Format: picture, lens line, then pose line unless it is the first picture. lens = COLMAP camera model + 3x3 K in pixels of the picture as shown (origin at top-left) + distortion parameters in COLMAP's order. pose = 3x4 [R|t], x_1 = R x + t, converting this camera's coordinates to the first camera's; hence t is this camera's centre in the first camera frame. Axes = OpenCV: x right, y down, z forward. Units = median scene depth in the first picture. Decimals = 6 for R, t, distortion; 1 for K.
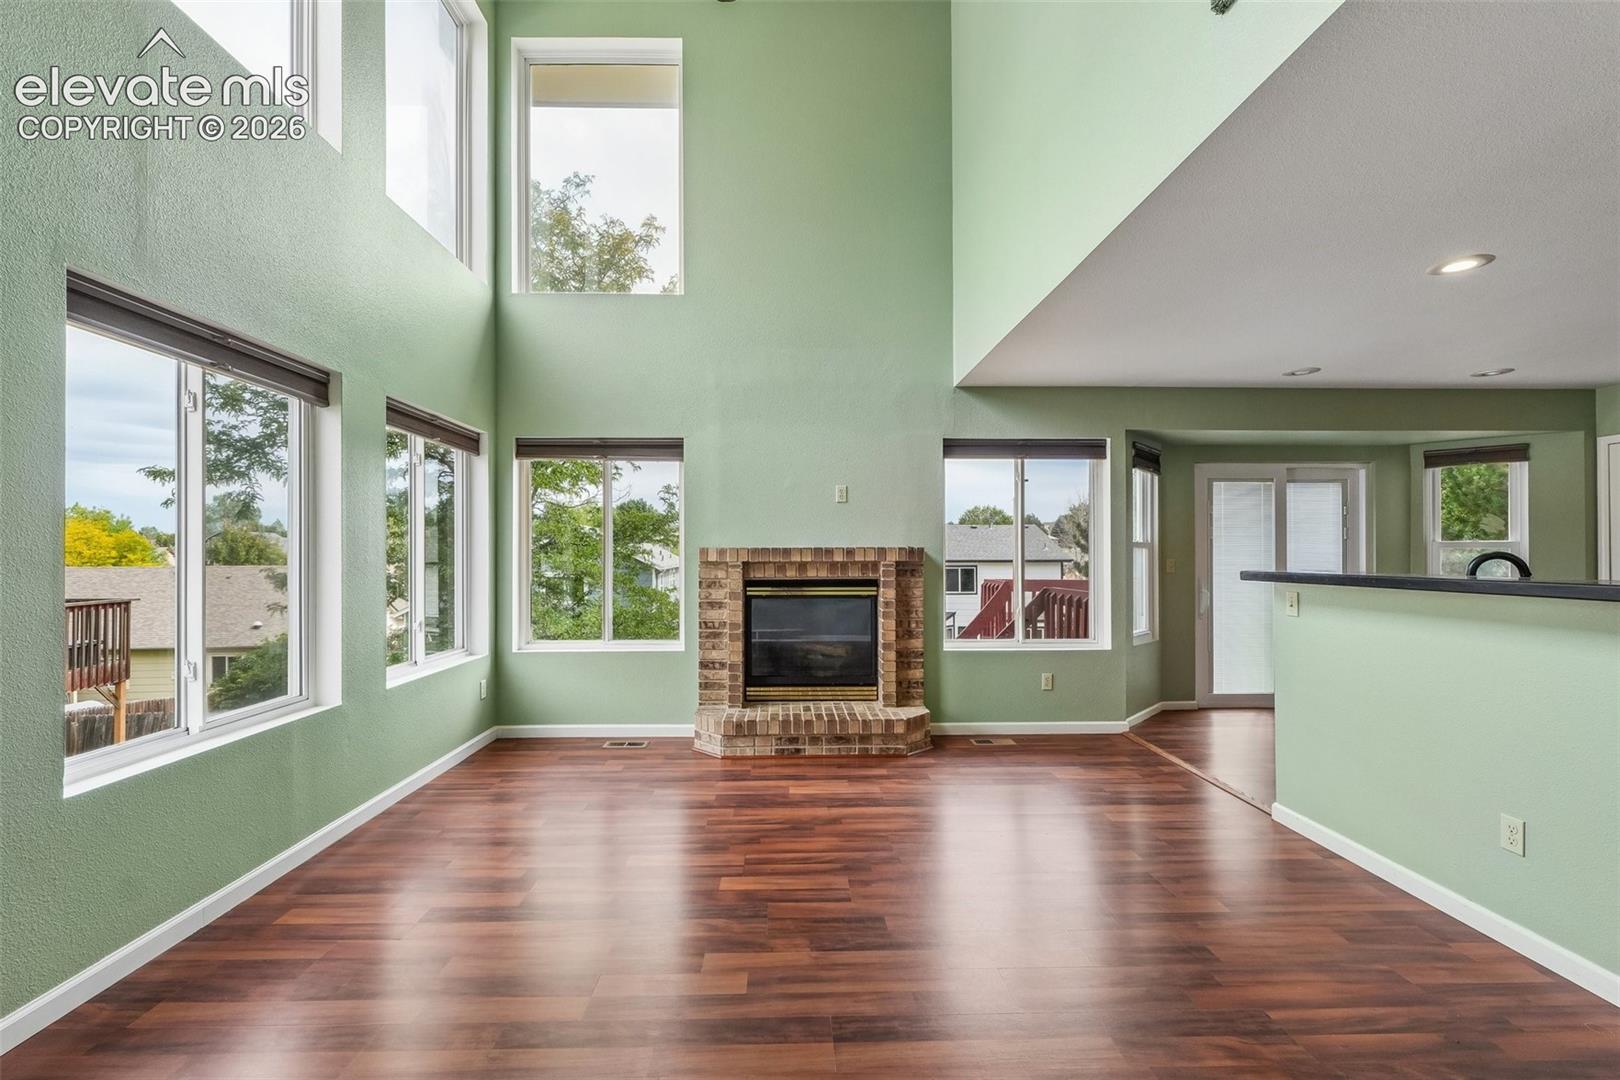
lens RADIAL K [[684.5, 0, 806.9], [0, 684.5, 547.2], [0, 0, 1]] dist [0.000416, -0.000684]
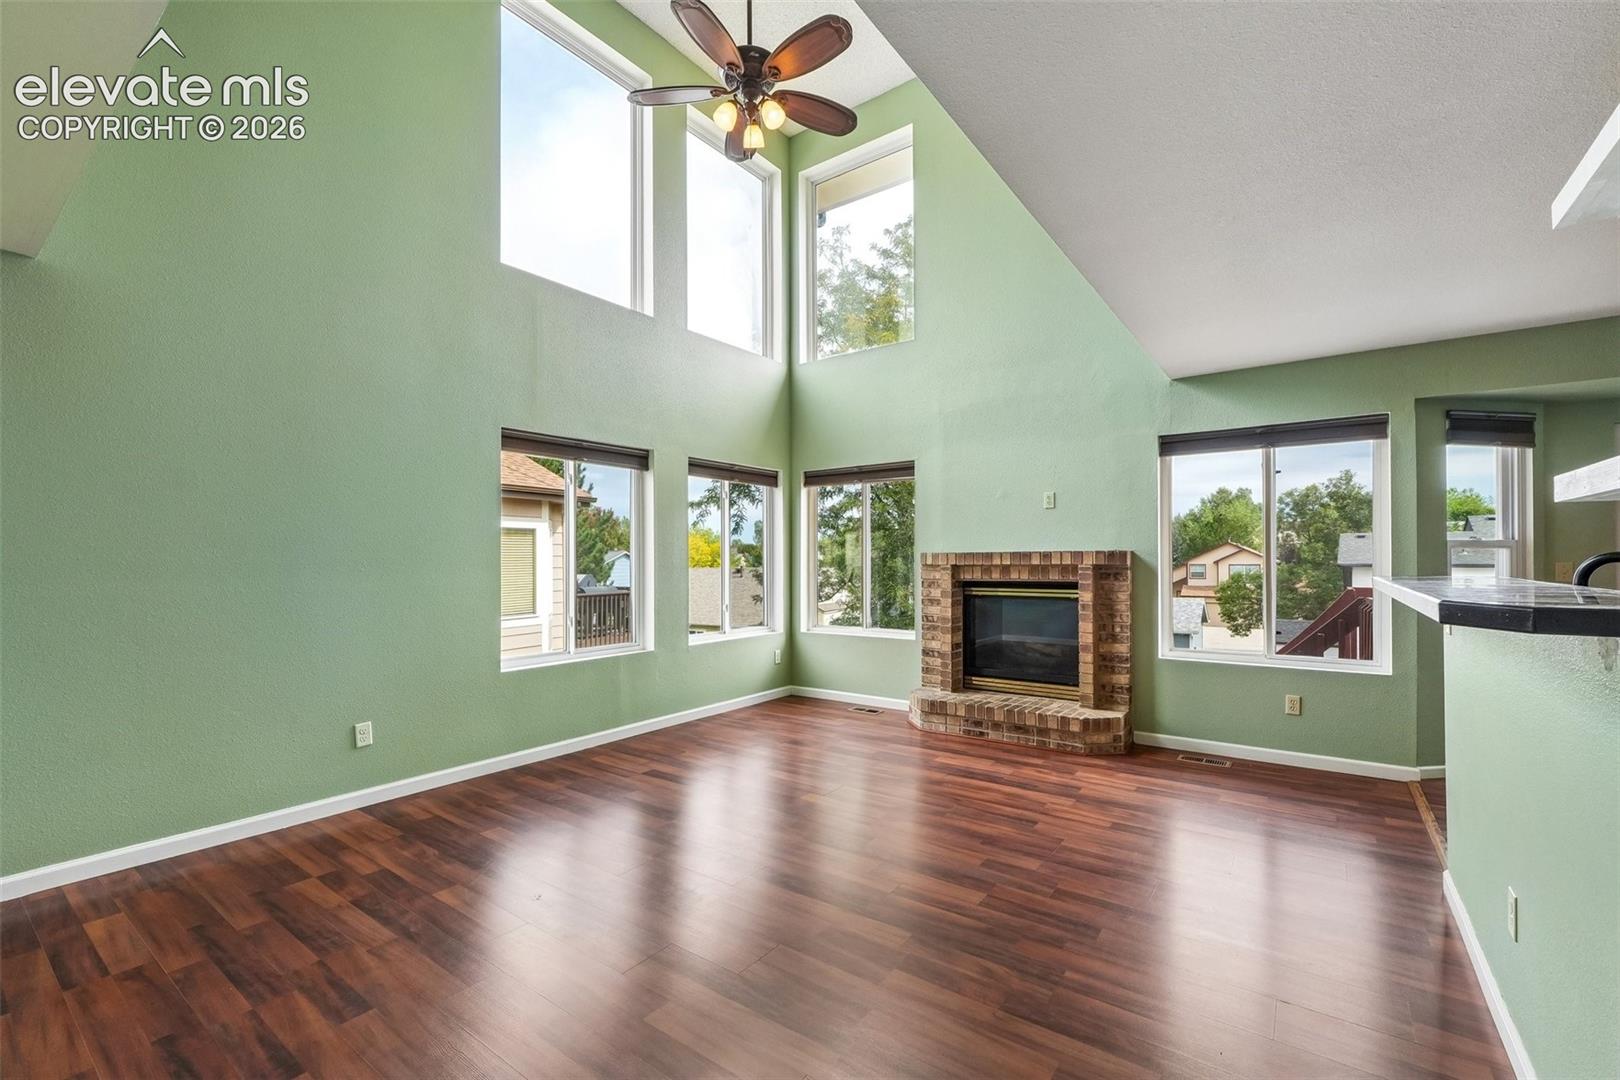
lens RADIAL K [[684.5, 0, 811.5], [0, 684.5, 551.3], [0, 0, 1]] dist [0.000416, -0.000684]
pose [[0.793170, -0.010264, -0.608914, 0.415265], [0.011055, 0.999936, -0.002454, -0.001154], [0.608900, -0.004785, 0.793233, -0.052132]]
